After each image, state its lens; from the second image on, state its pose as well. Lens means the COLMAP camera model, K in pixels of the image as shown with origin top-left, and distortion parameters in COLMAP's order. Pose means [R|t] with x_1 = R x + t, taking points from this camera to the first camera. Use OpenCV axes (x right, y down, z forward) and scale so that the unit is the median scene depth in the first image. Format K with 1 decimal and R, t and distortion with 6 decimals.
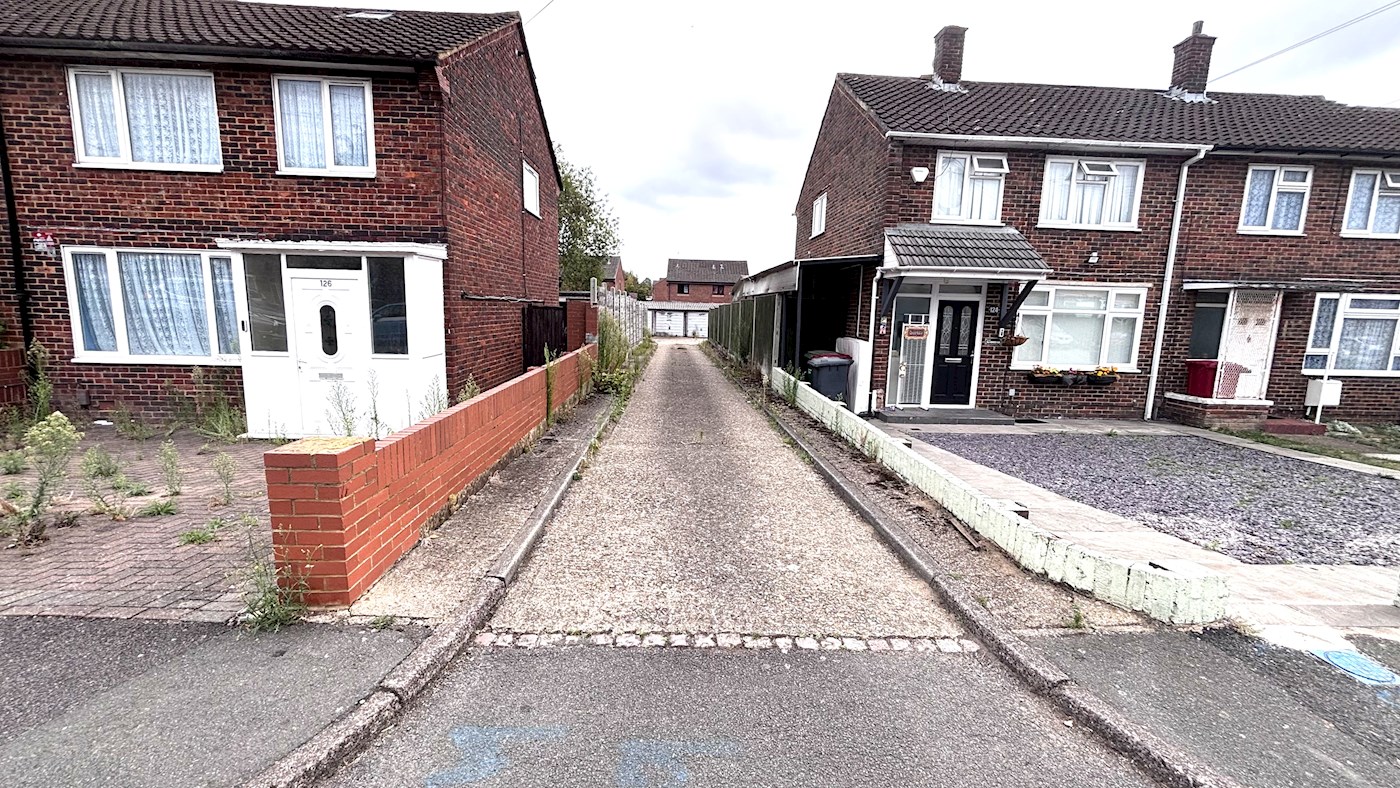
lens RADIAL K [[560.5, 0, 693.9], [0, 560.5, 397.9], [0, 0, 1]] dist [-0.001800, -0.000410]
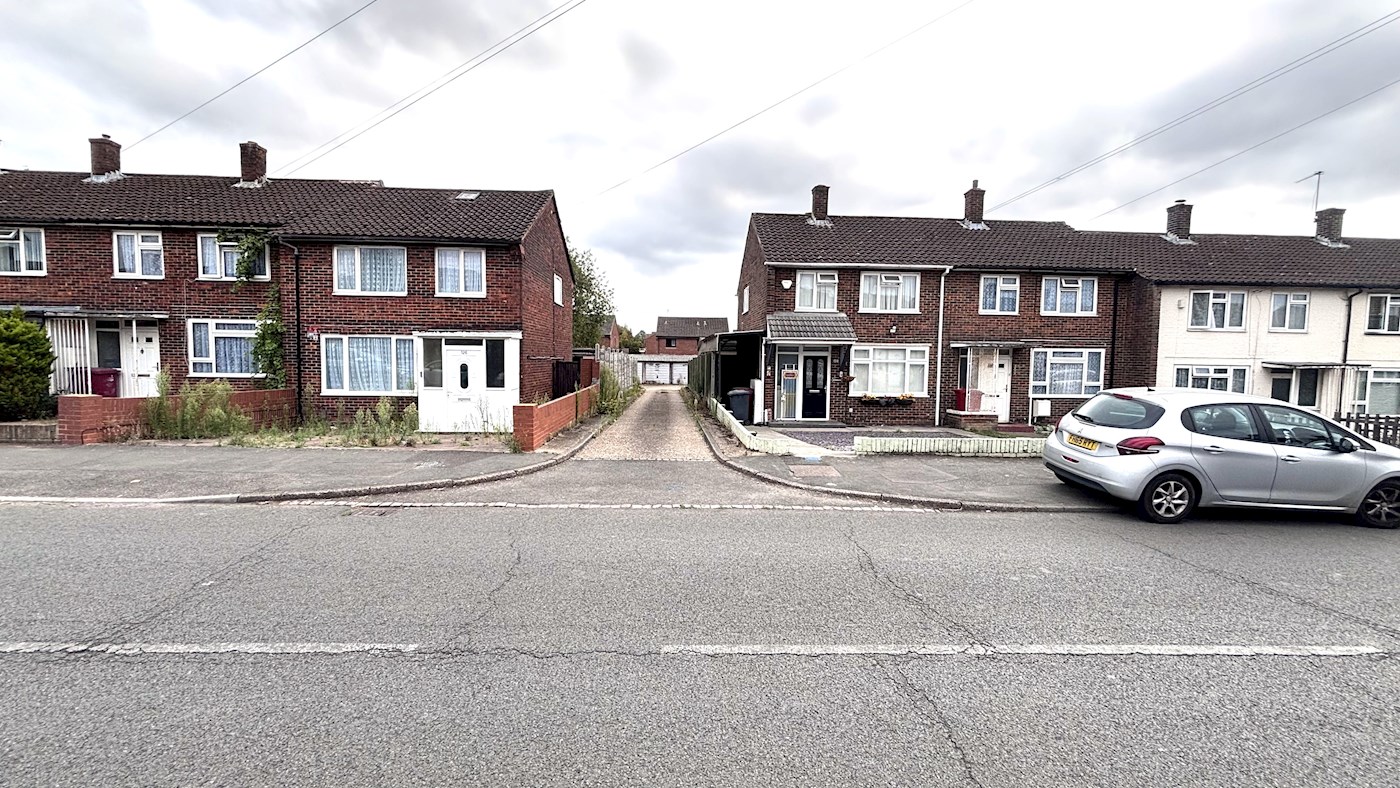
lens RADIAL K [[560.5, 0, 695.7], [0, 560.5, 400.6], [0, 0, 1]] dist [-0.001800, -0.000410]
pose [[0.999852, -0.012951, 0.011325, 0.093139], [0.013856, 0.996377, -0.083910, 0.096464], [-0.010197, 0.084054, 0.996409, -0.658527]]
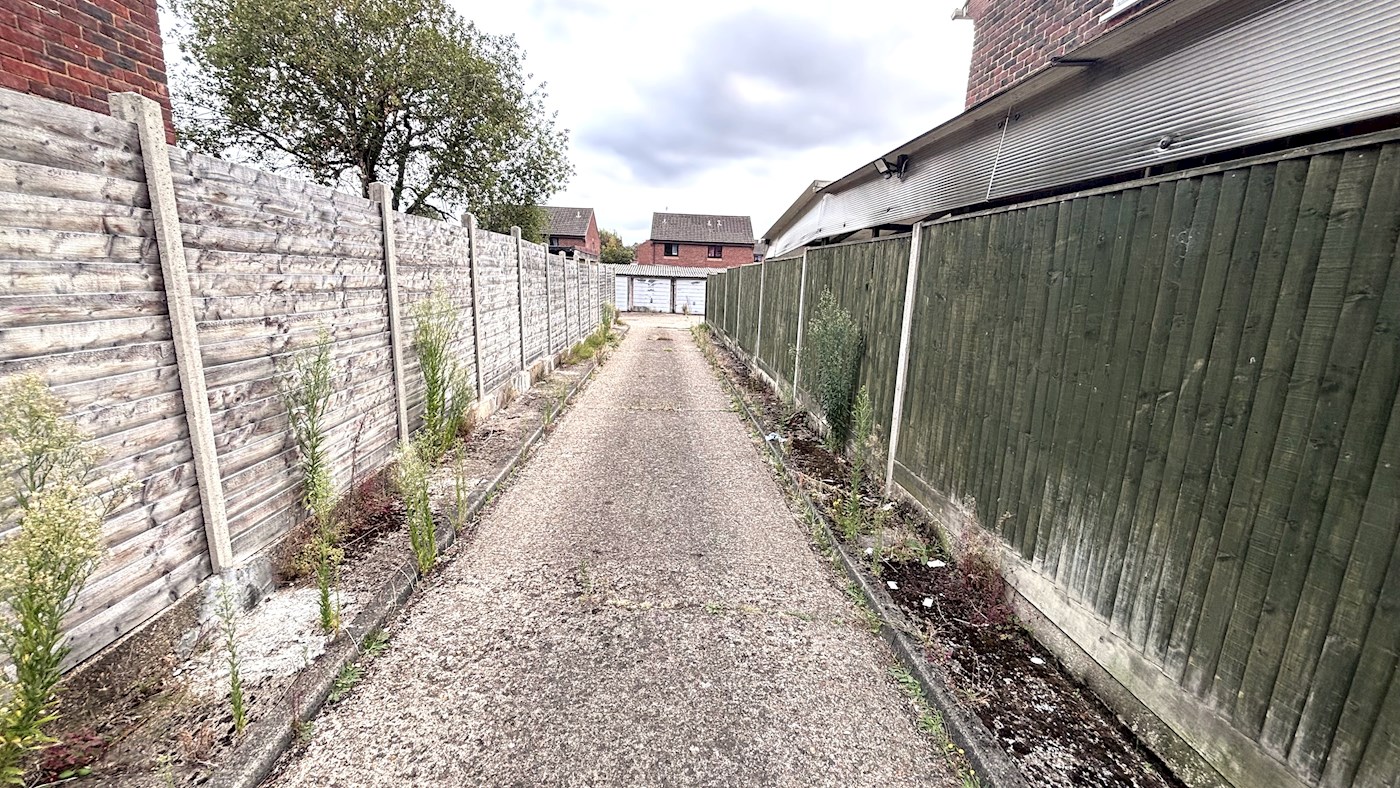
lens RADIAL K [[560.5, 0, 699.0], [0, 560.5, 393.4], [0, 0, 1]] dist [-0.001800, -0.000410]
pose [[0.999620, 0.005413, 0.027045, -0.000881], [-0.006709, 0.998822, 0.048068, -0.160909], [-0.026753, -0.048231, 0.998478, 1.057059]]
